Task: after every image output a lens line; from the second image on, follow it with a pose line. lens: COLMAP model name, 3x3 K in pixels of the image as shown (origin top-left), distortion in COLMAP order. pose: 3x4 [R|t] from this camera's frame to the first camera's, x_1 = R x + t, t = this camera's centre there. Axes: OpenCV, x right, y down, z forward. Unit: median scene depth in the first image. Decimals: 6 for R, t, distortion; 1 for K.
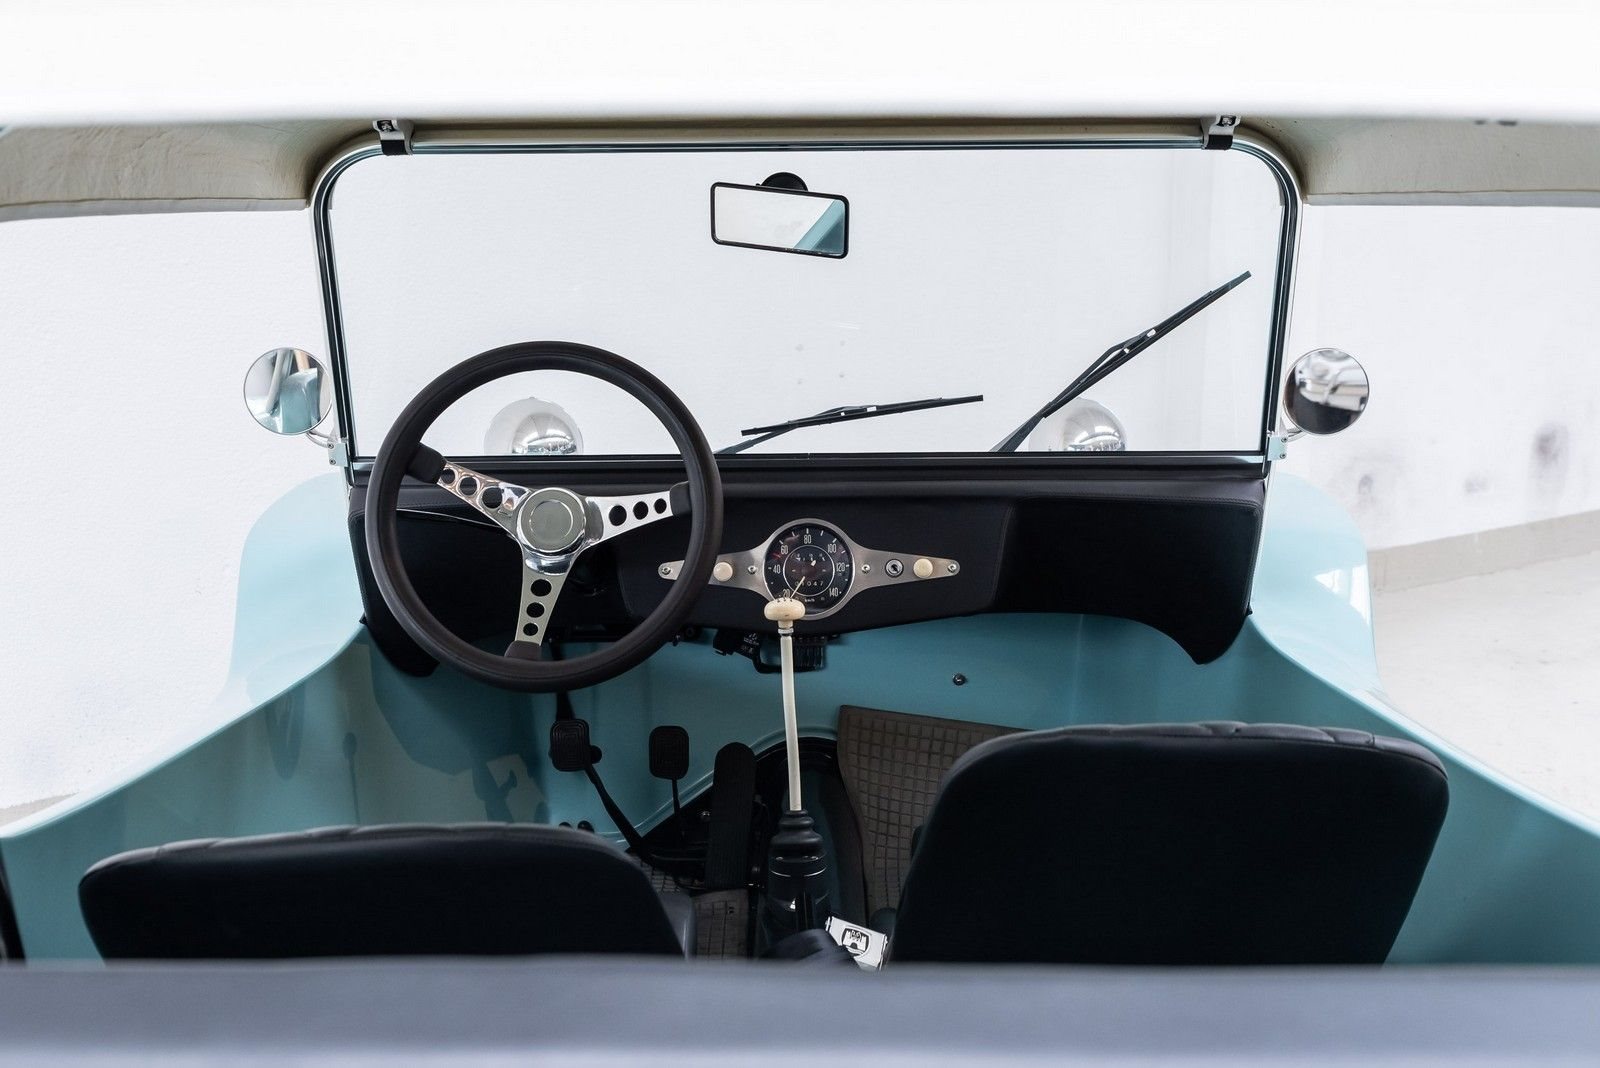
lens RADIAL K [[1896.0, 0, 800.0], [0, 1896.0, 534.0], [0, 0, 1]] dist [0.002065, -0.013708]
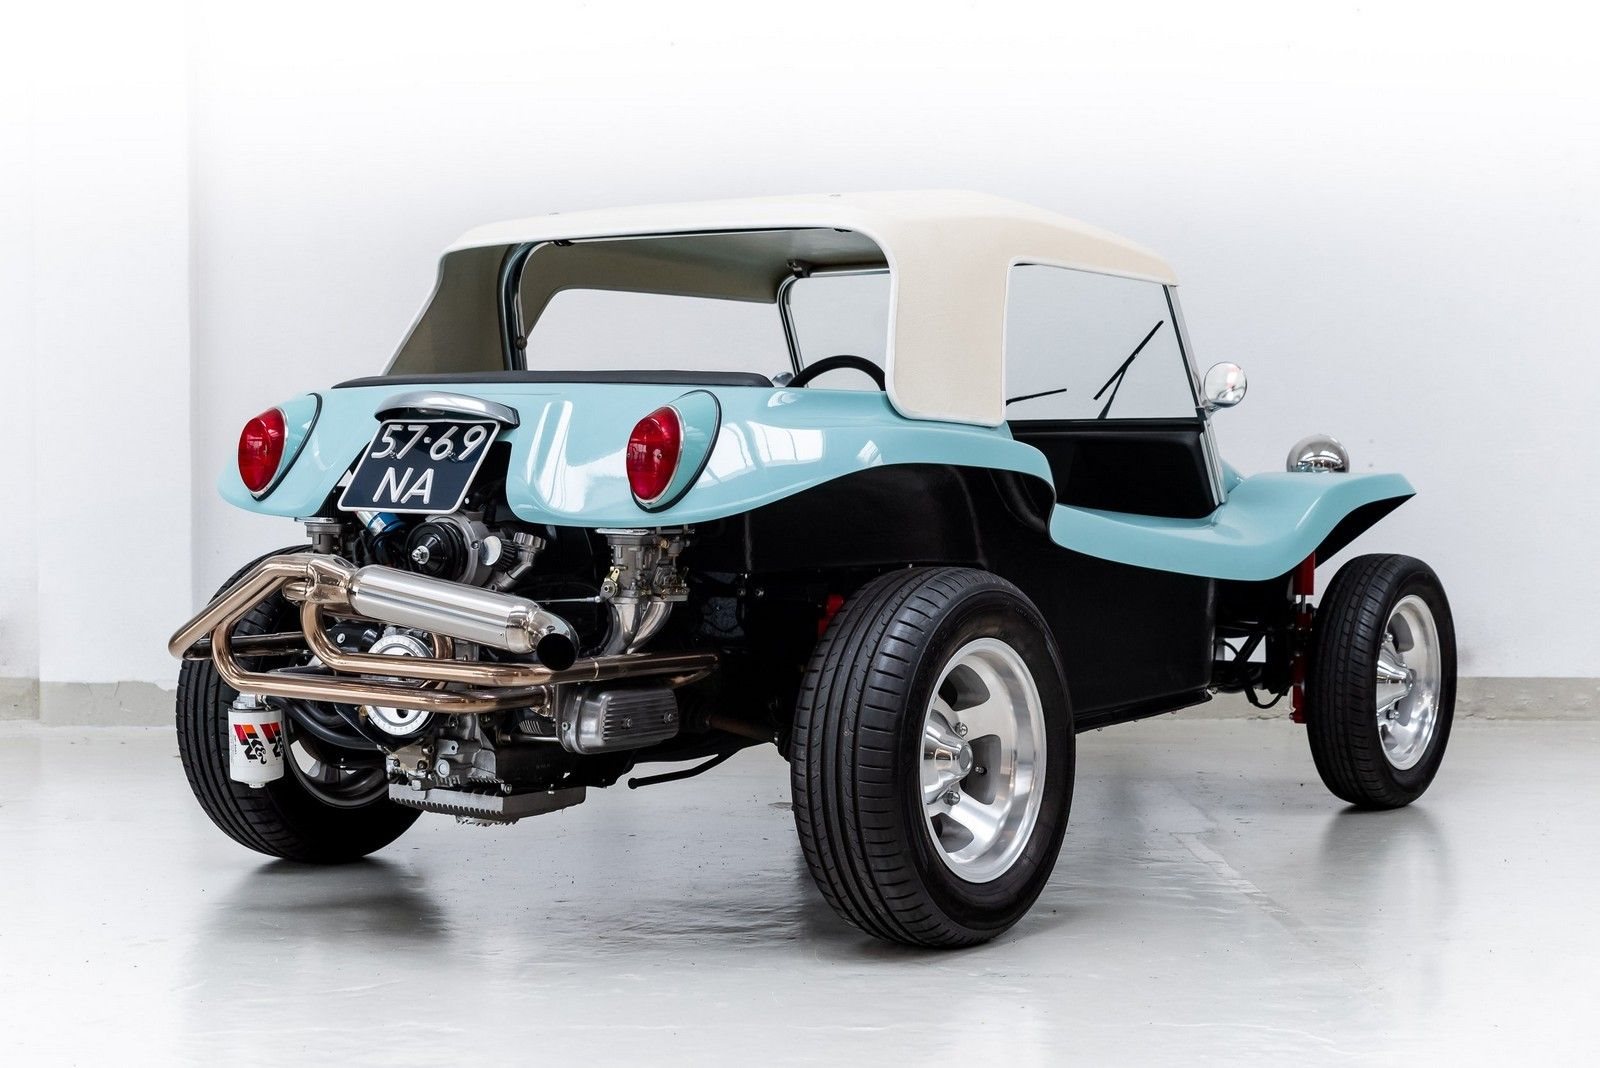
lens RADIAL K [[2489.9, 0, 800.0], [0, 2489.9, 534.0], [0, 0, 1]] dist [-0.007924, -0.014253]
pose [[0.814282, 0.020898, -0.580094, 1.478236], [-0.107280, 0.987554, -0.115013, 0.434676], [0.570470, 0.155886, 0.806389, -1.323736]]
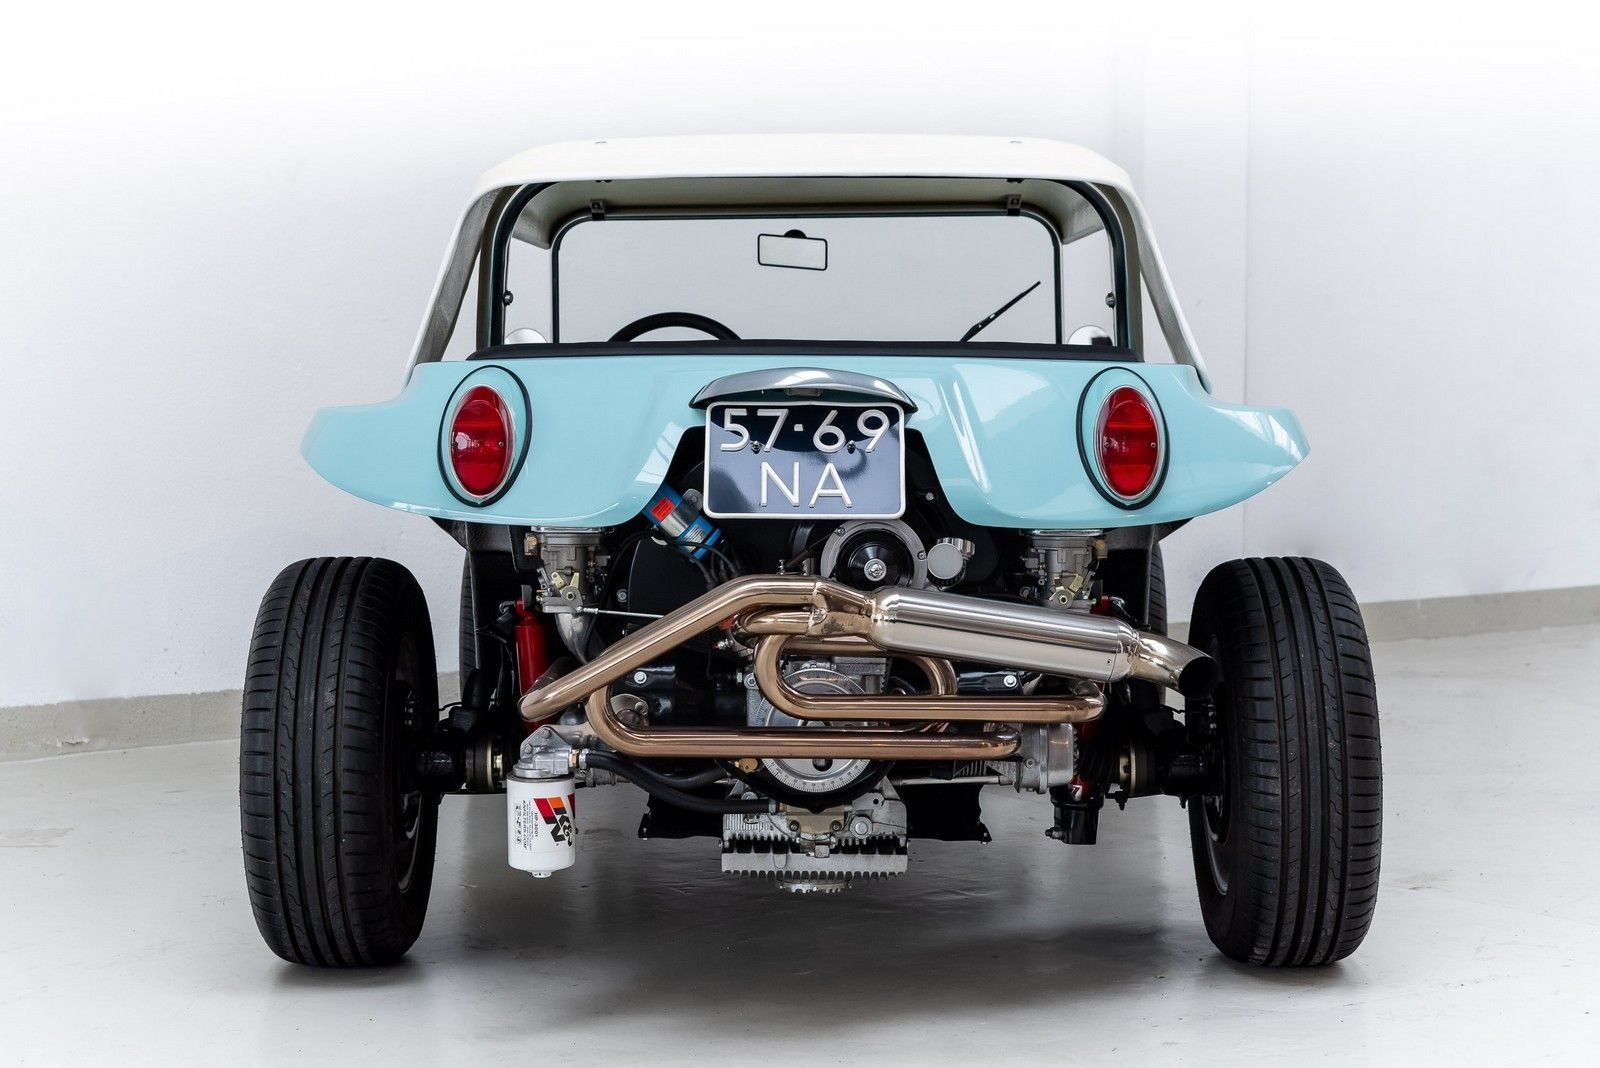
lens RADIAL K [[2649.6, 0, 800.0], [0, 2649.6, 534.0], [0, 0, 1]] dist [0.042898, 0.087389]
pose [[0.999893, -0.002285, -0.014448, 0.034196], [0.000435, 0.991935, -0.126750, 0.451621], [0.014621, 0.126730, 0.991829, -1.615813]]
